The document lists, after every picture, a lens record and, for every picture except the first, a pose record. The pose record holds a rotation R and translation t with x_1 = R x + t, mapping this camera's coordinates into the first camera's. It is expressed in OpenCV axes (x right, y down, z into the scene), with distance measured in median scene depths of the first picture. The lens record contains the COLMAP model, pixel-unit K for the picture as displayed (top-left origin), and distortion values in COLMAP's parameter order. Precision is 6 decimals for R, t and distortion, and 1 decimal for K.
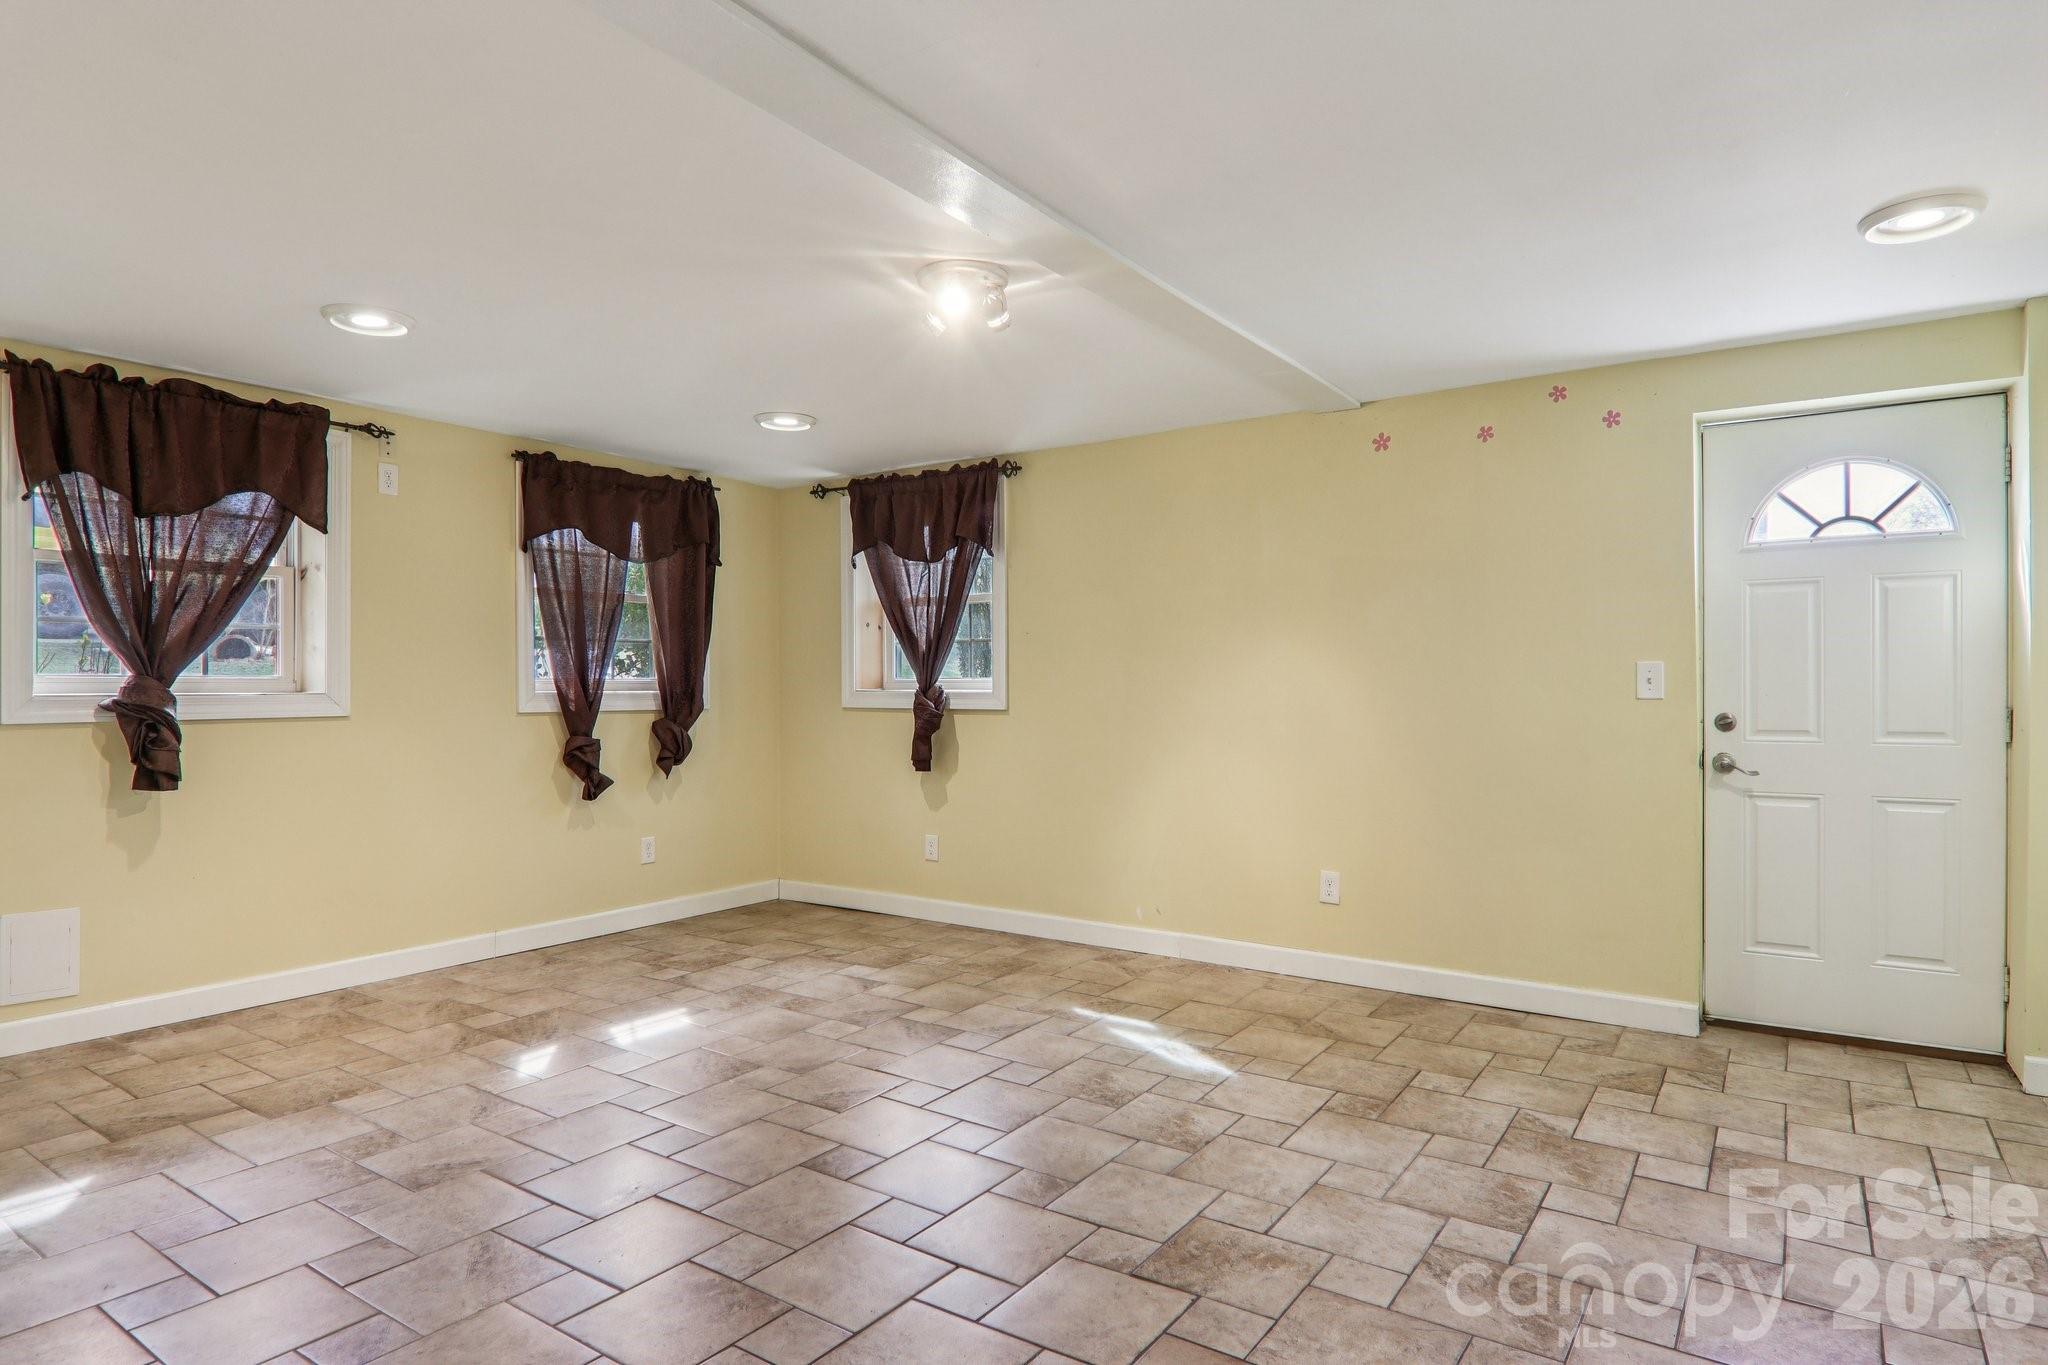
lens RADIAL K [[1139.9, 0, 1024.0], [0, 1139.9, 682.5], [0, 0, 1]] dist [0.000189, -0.019116]
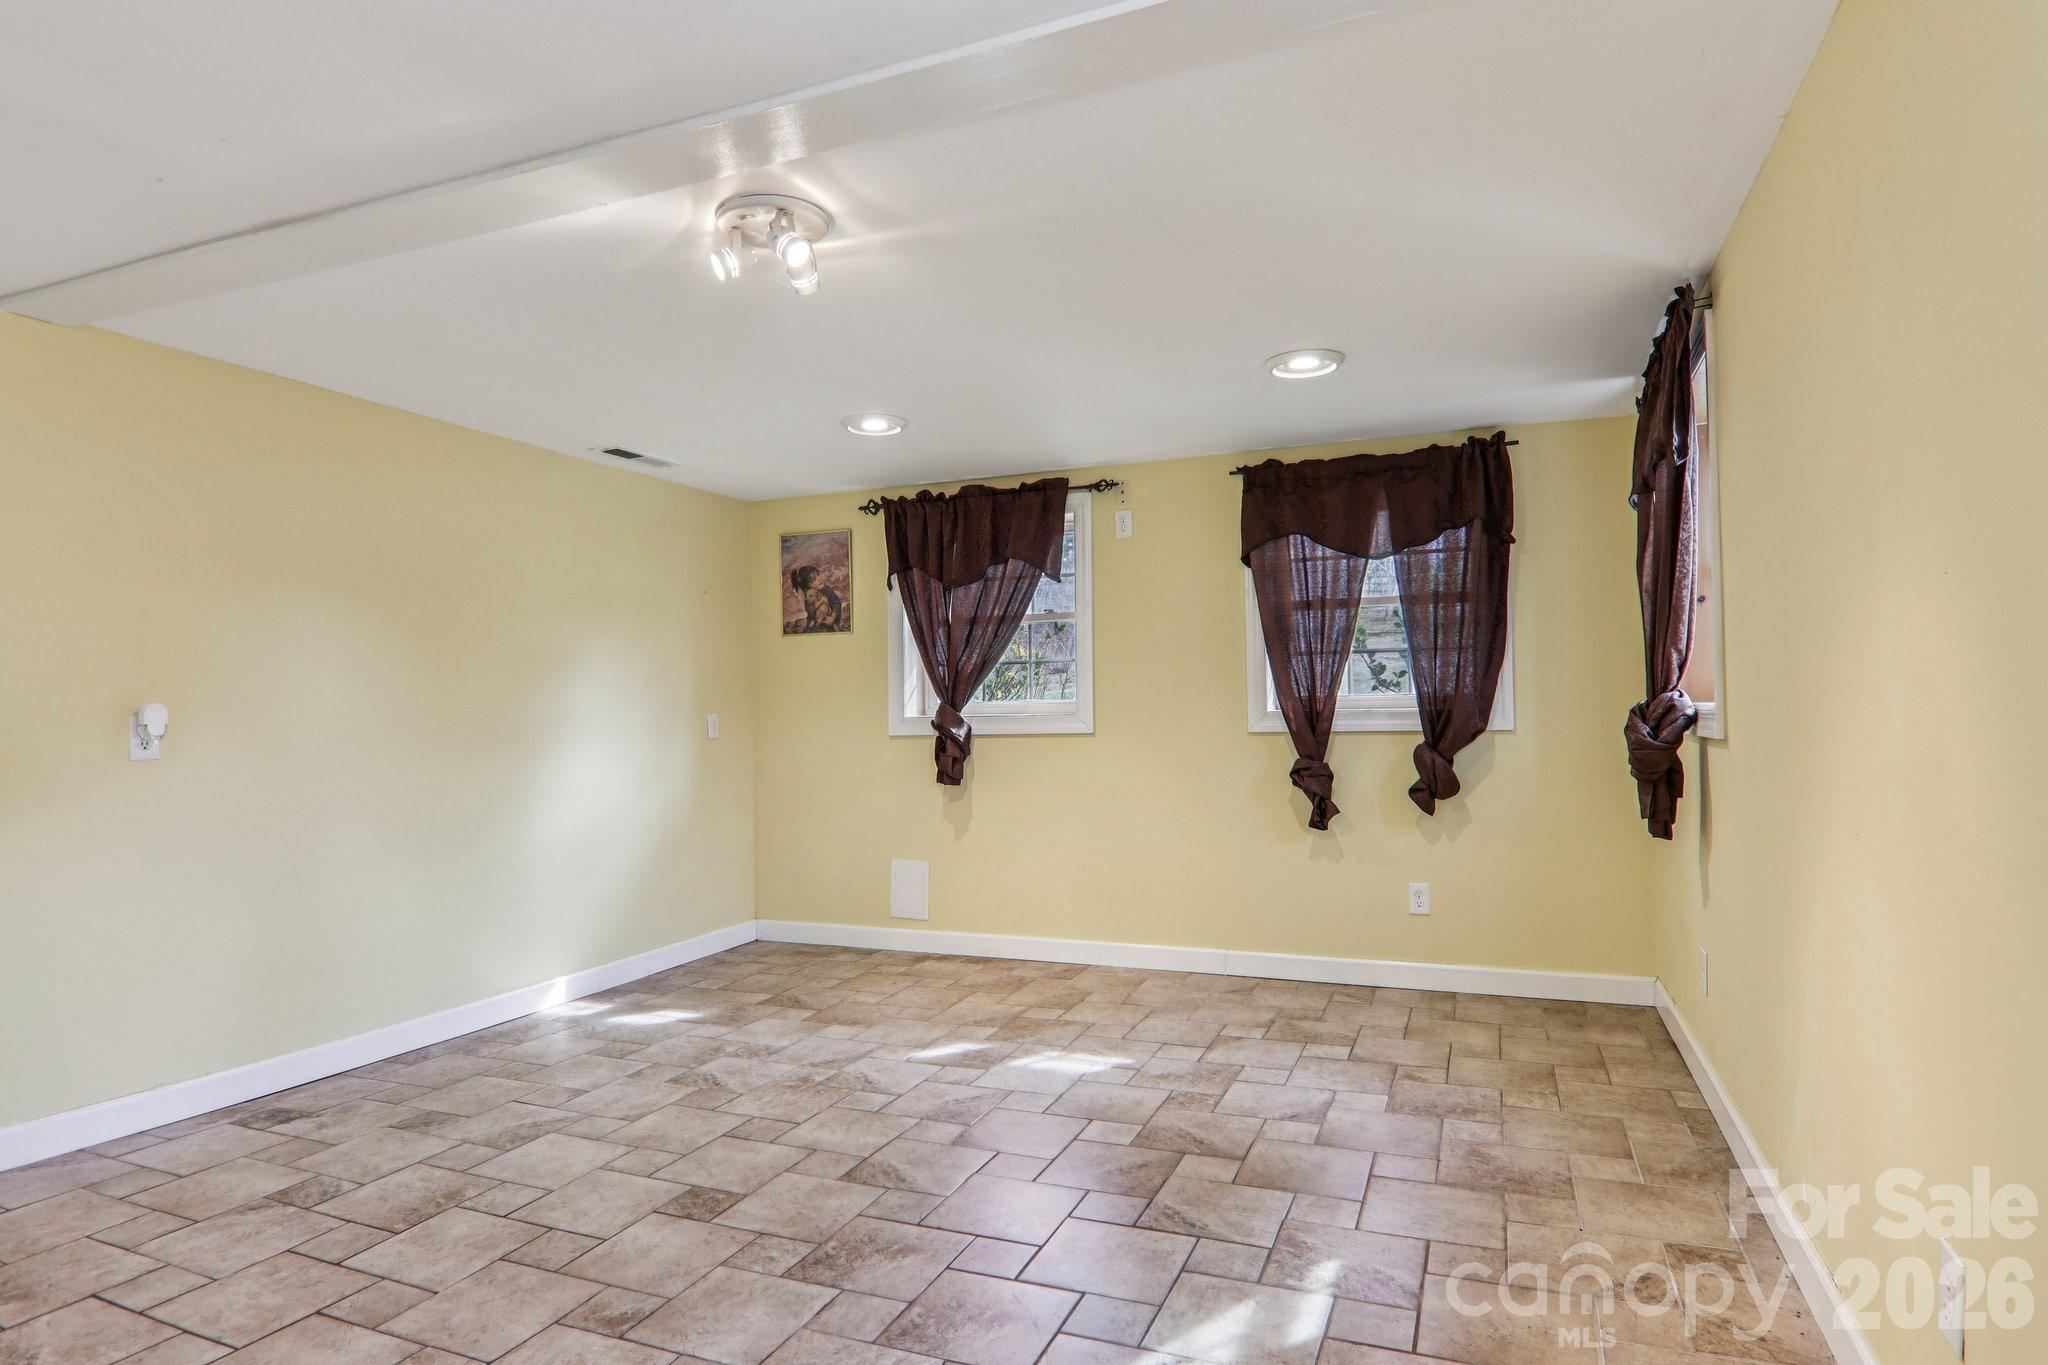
lens RADIAL K [[1143.8, 0, 1016.8], [0, 1143.8, 690.4], [0, 0, 1]] dist [0.001754, -0.000382]
pose [[0.200269, -0.021532, -0.979504, 0.584372], [0.019128, 0.999654, -0.018064, 0.005634], [0.979554, -0.015118, 0.200611, 0.733563]]
